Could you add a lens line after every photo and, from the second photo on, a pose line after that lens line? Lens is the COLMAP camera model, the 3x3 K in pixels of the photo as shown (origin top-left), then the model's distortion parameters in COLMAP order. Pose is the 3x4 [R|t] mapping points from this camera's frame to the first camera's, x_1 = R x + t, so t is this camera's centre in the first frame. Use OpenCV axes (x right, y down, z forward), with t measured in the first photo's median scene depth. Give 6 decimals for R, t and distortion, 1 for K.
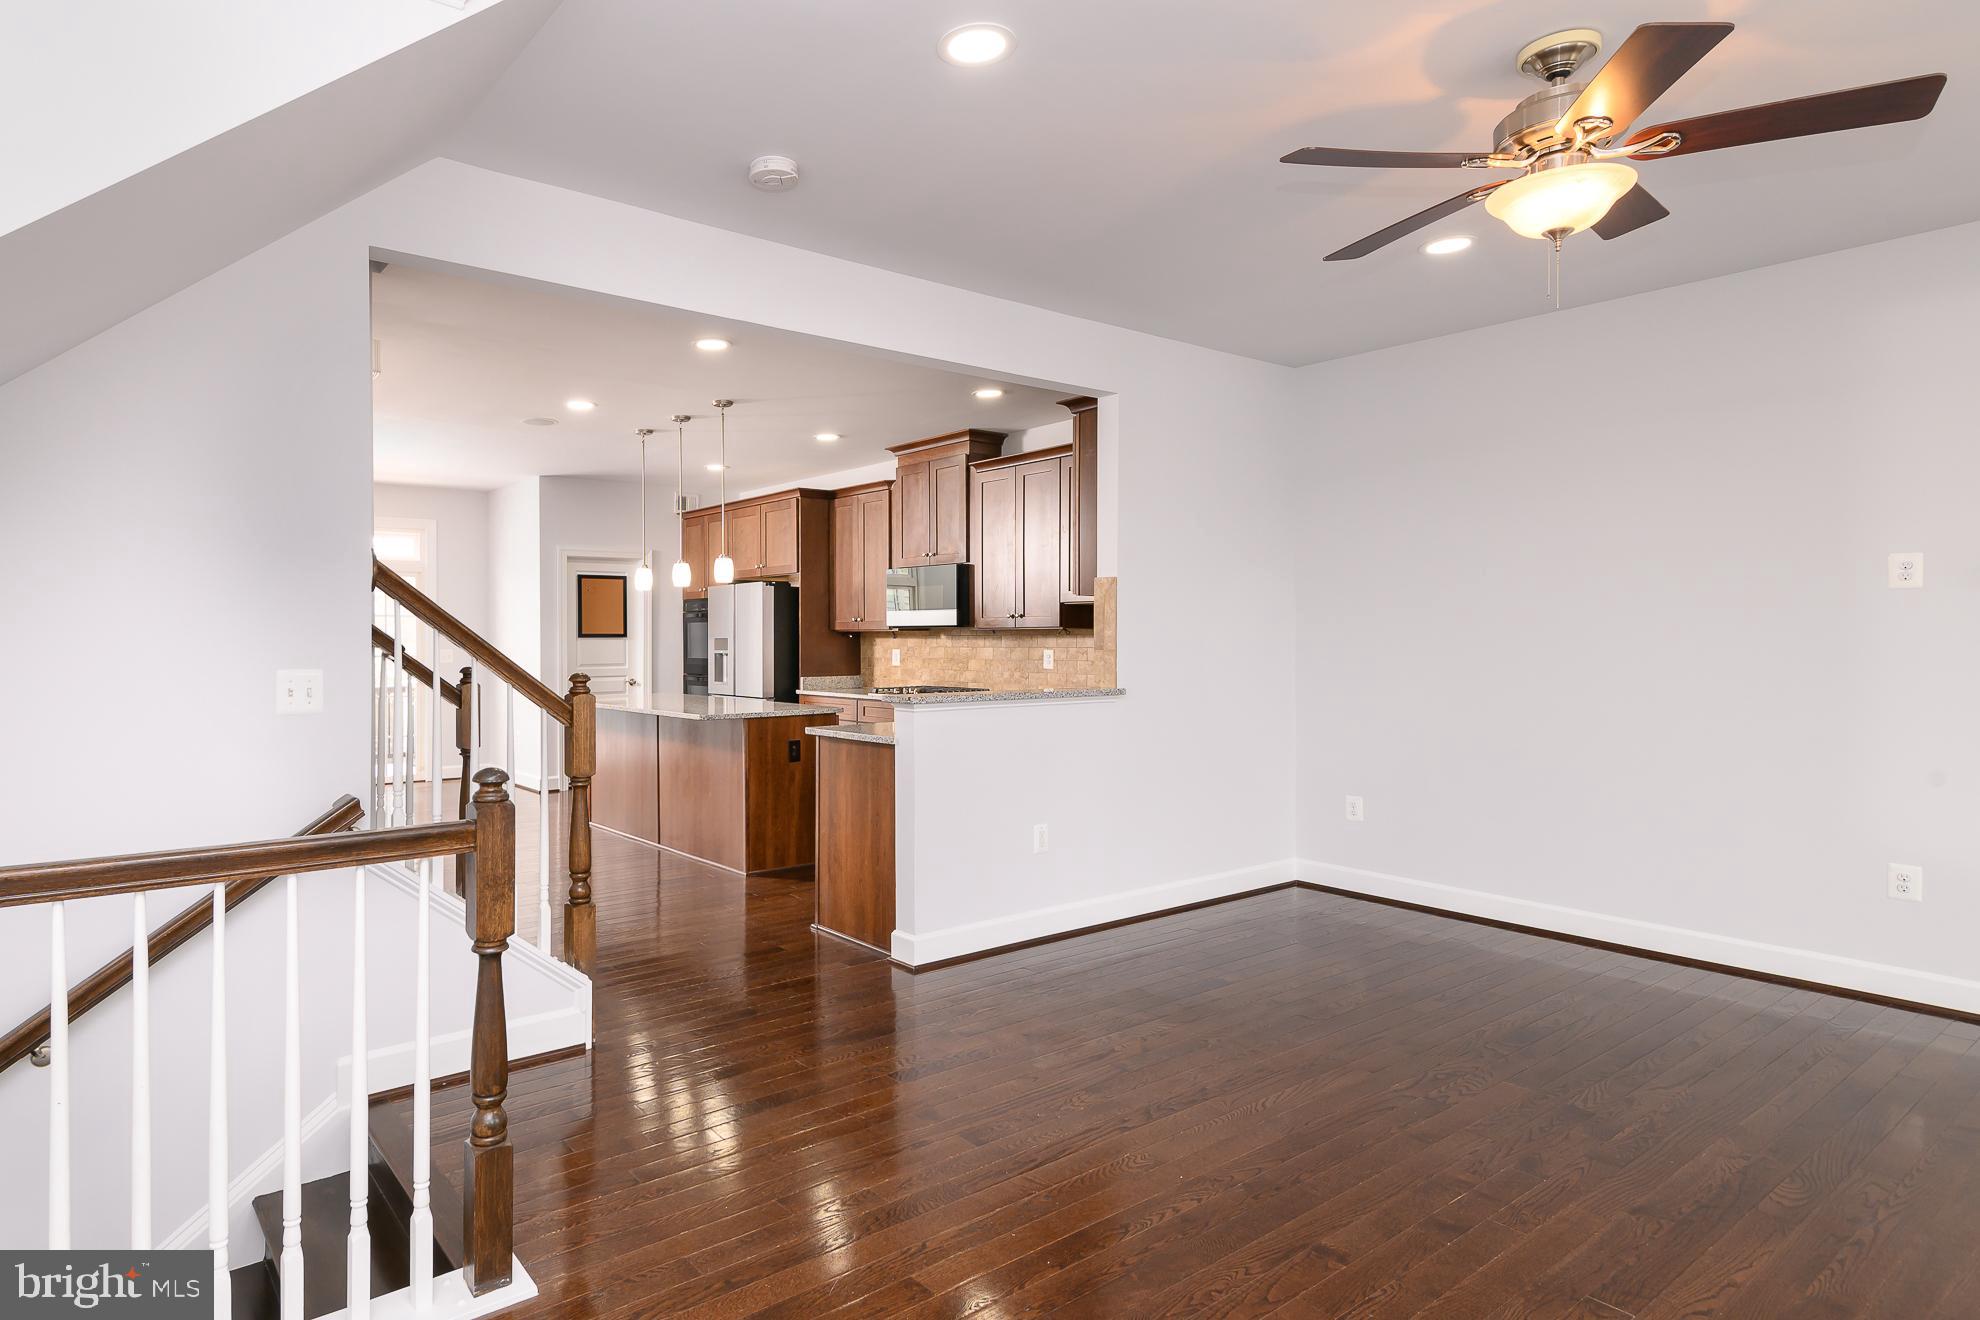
lens RADIAL K [[1053.3, 0, 1031.4], [0, 1053.3, 640.2], [0, 0, 1]] dist [0.001230, 0.000341]
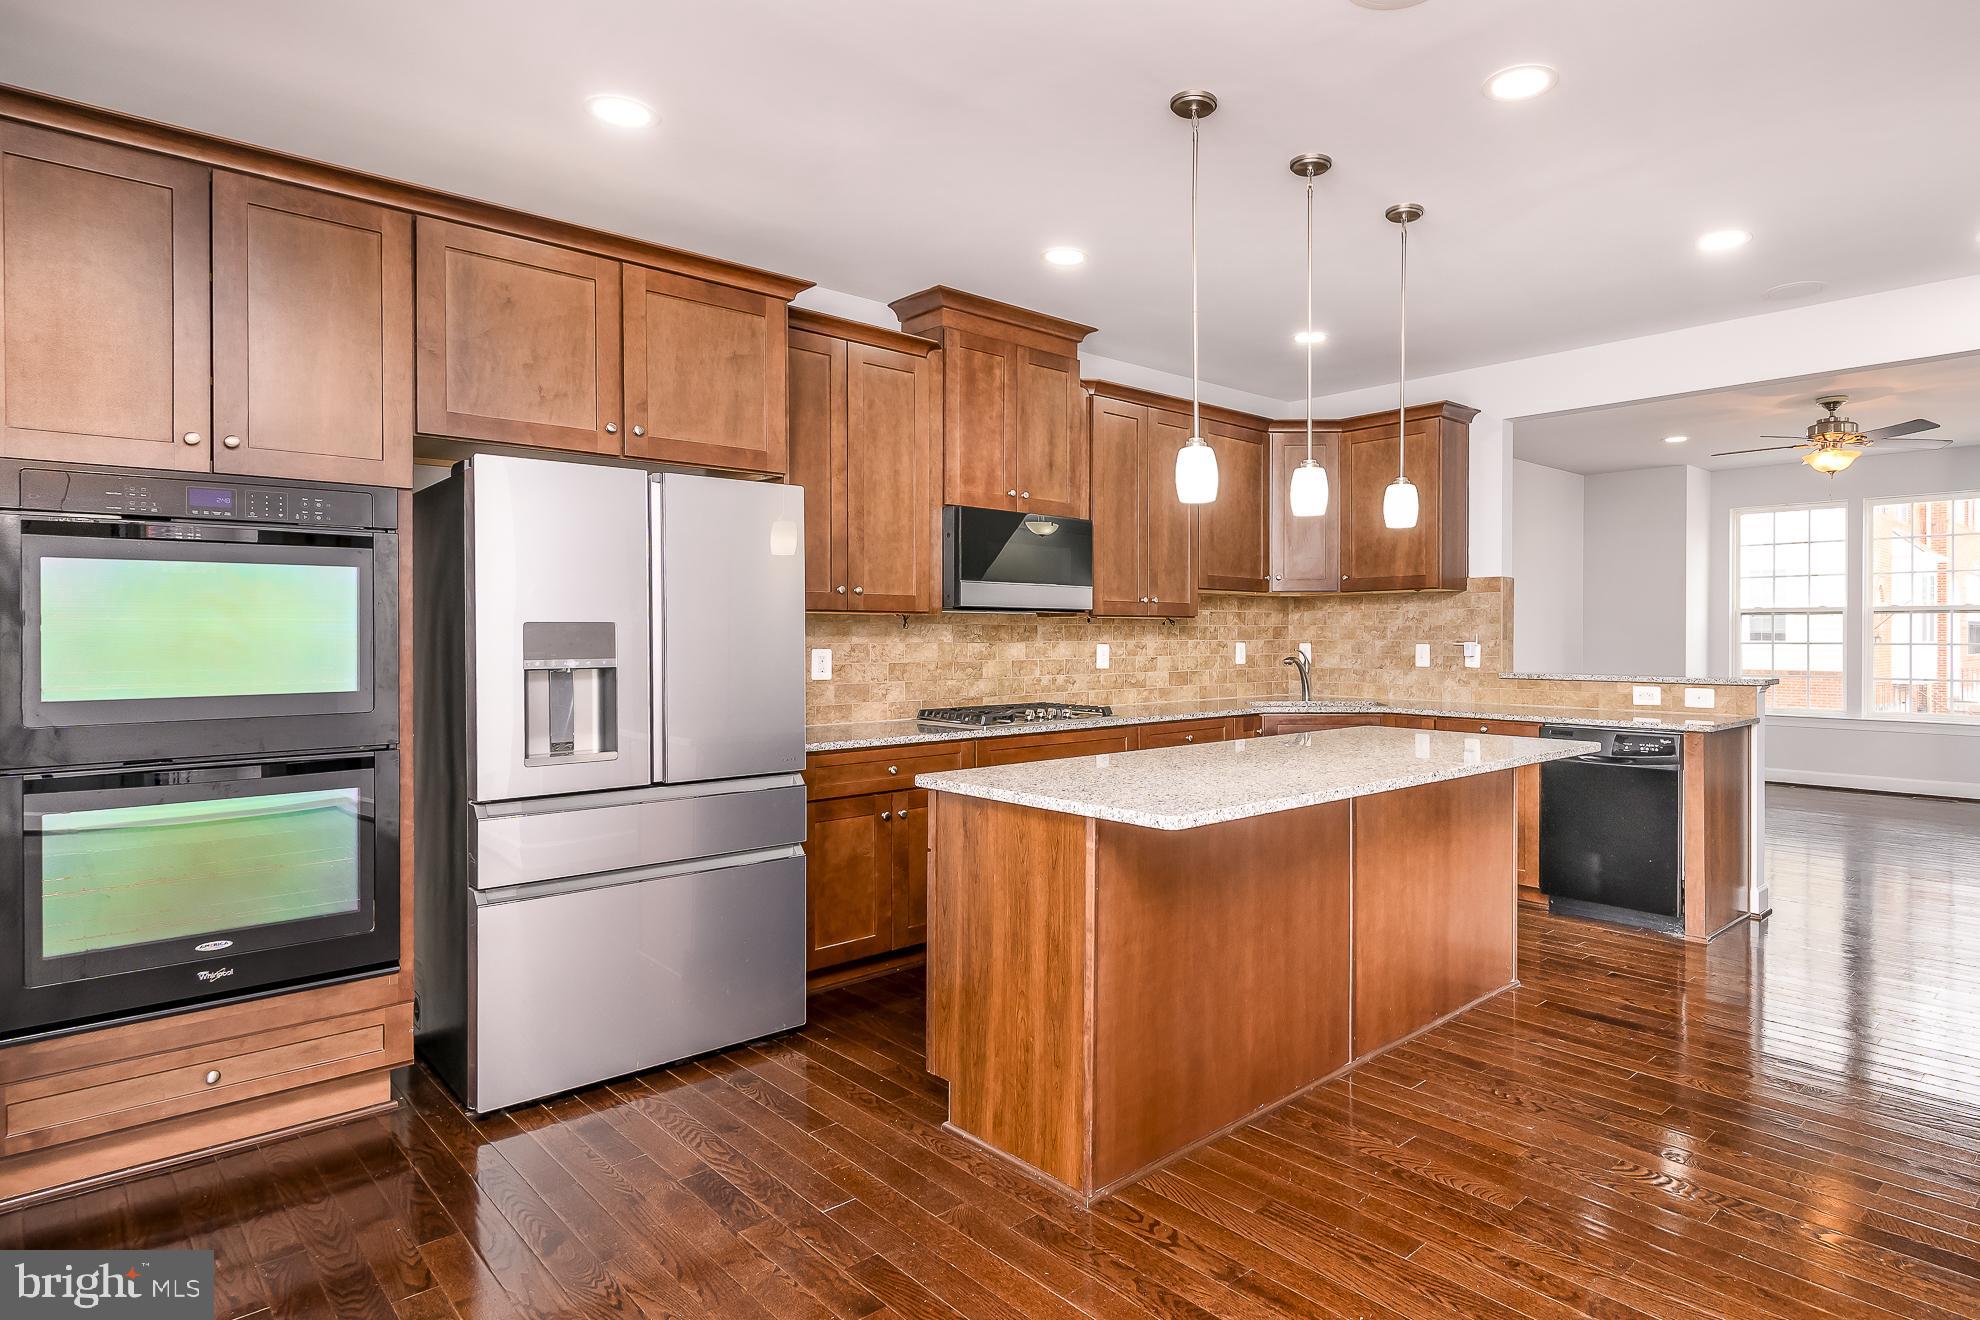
lens RADIAL K [[1083.7, 0, 995.3], [0, 1083.7, 637.0], [0, 0, 1]] dist [0.002517, 0.000639]
pose [[0.003304, -0.003222, 0.999989, -0.715305], [0.001269, 0.999994, 0.003218, 0.001199], [-0.999994, 0.001258, 0.003308, 0.974402]]
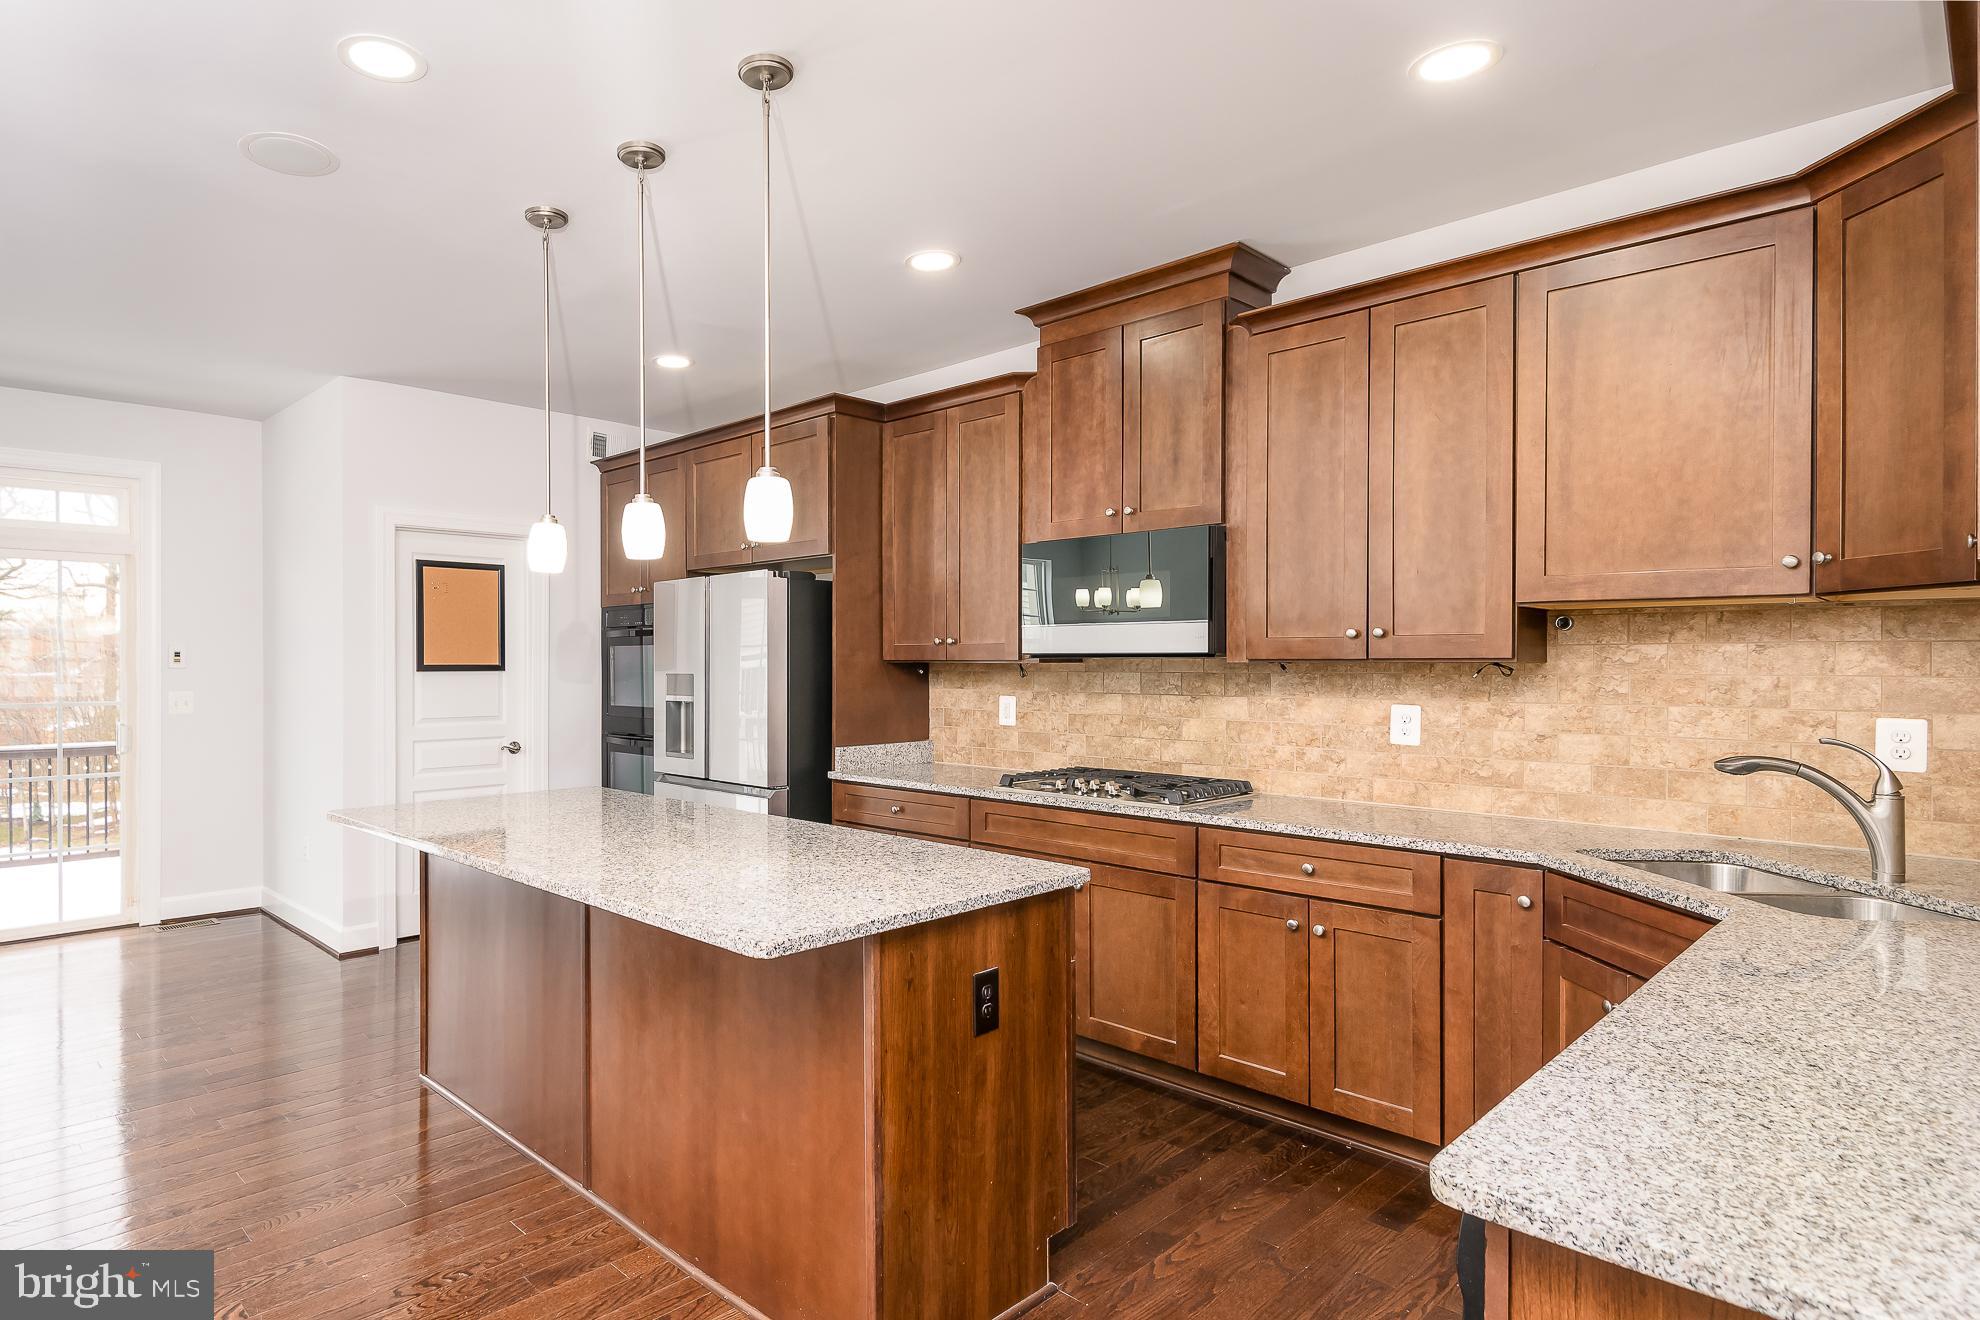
lens RADIAL K [[1070.6, 0, 986.4], [0, 1070.6, 674.2], [0, 0, 1]] dist [0.001992, -0.000070]
pose [[0.998338, 0.002146, 0.057585, -0.183374], [-0.002577, 0.999969, 0.007402, -0.007144], [-0.057567, -0.007538, 0.998313, 0.473648]]
